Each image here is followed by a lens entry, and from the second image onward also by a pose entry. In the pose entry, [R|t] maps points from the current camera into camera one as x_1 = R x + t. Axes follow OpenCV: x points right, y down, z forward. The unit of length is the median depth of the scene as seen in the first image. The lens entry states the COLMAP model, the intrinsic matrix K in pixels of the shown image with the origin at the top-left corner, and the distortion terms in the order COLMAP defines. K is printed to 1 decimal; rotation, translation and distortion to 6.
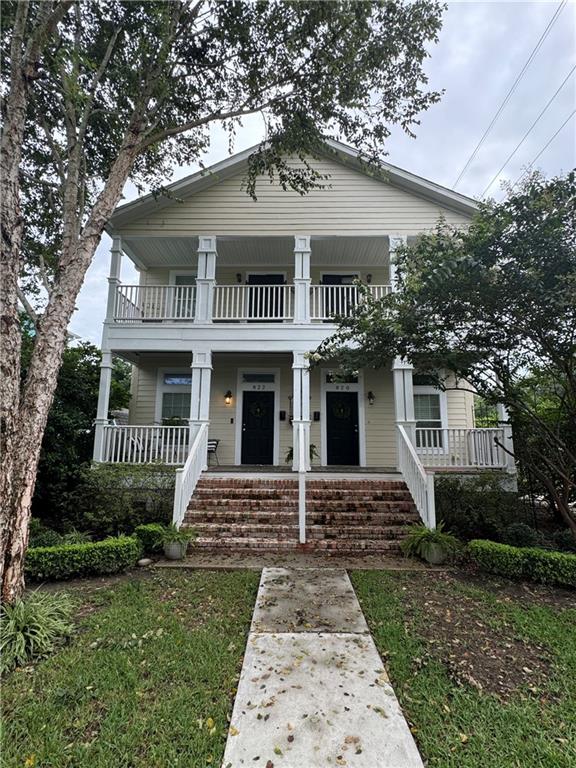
lens RADIAL K [[389.8, 0, 288.0], [0, 389.8, 384.0], [0, 0, 1]] dist [-0.000254, 0.000096]
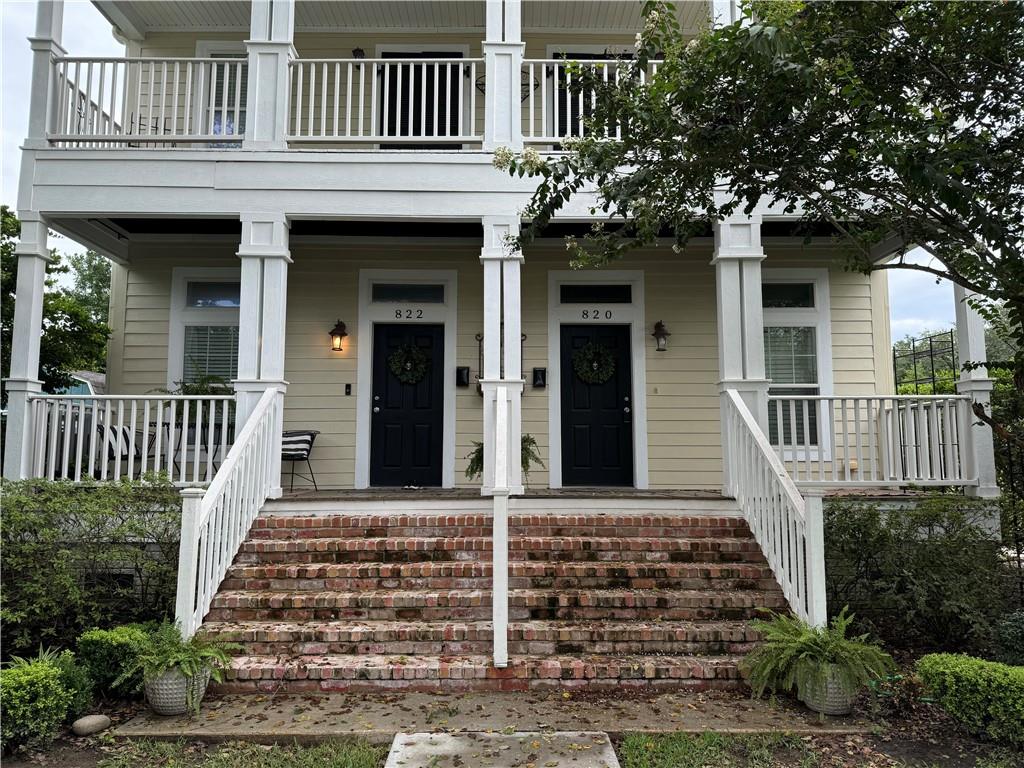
lens RADIAL K [[770.6, 0, 512.0], [0, 770.6, 384.0], [0, 0, 1]] dist [0.095757, -0.146086]
pose [[0.999472, -0.005172, 0.032089, 0.020624], [0.003392, 0.998466, 0.055268, 0.058844], [-0.032326, -0.055130, 0.997956, 0.173559]]
